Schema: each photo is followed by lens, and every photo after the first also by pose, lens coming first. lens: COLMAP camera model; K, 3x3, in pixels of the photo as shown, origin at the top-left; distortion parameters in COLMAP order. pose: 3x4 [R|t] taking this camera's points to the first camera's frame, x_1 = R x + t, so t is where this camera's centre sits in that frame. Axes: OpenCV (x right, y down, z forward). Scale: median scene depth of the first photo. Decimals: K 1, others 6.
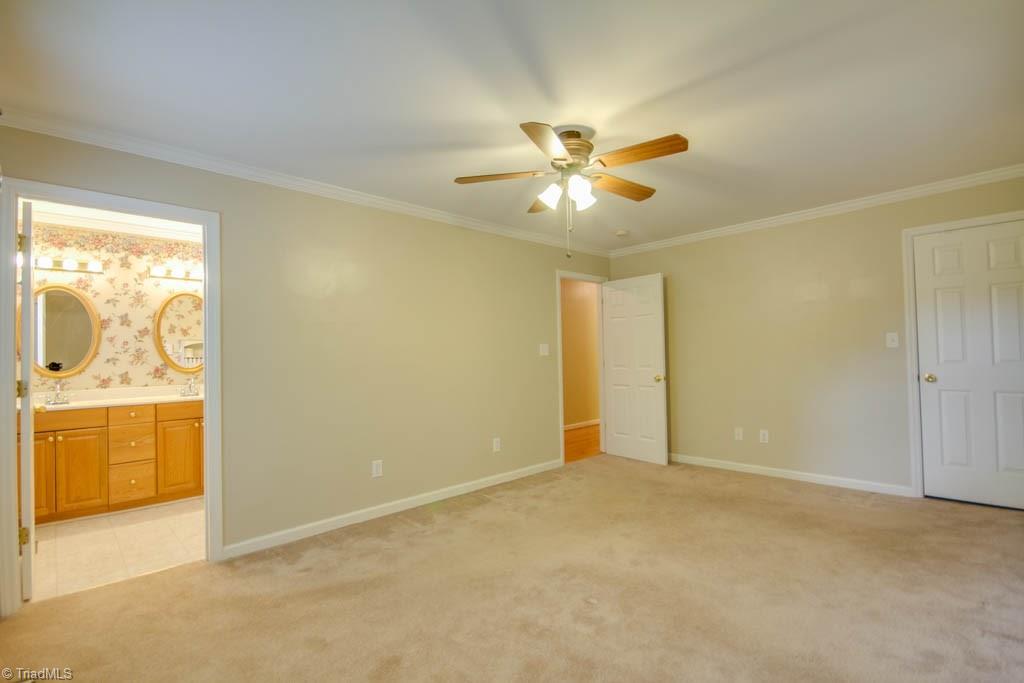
lens RADIAL K [[472.1, 0, 509.0], [0, 472.1, 342.2], [0, 0, 1]] dist [0.003394, -0.005939]
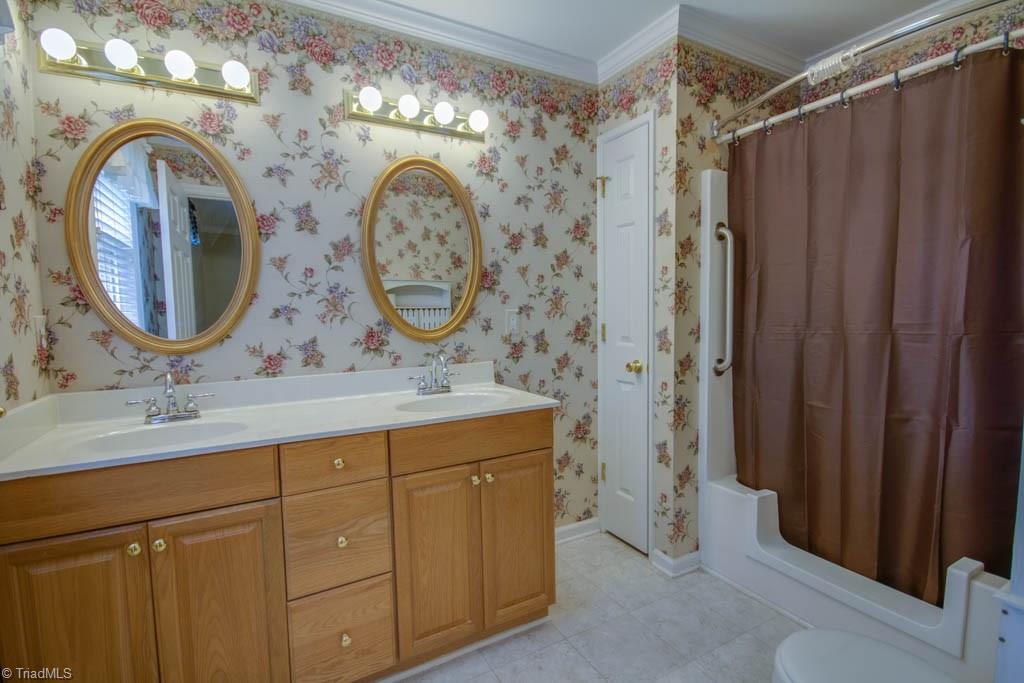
lens RADIAL K [[472.1, 0, 509.0], [0, 472.1, 342.2], [0, 0, 1]] dist [0.003394, -0.005939]
pose [[0.964324, 0.021834, -0.263824, -0.527709], [0.003638, 0.995406, 0.095677, 0.025244], [0.264701, -0.093224, 0.959814, 0.636186]]
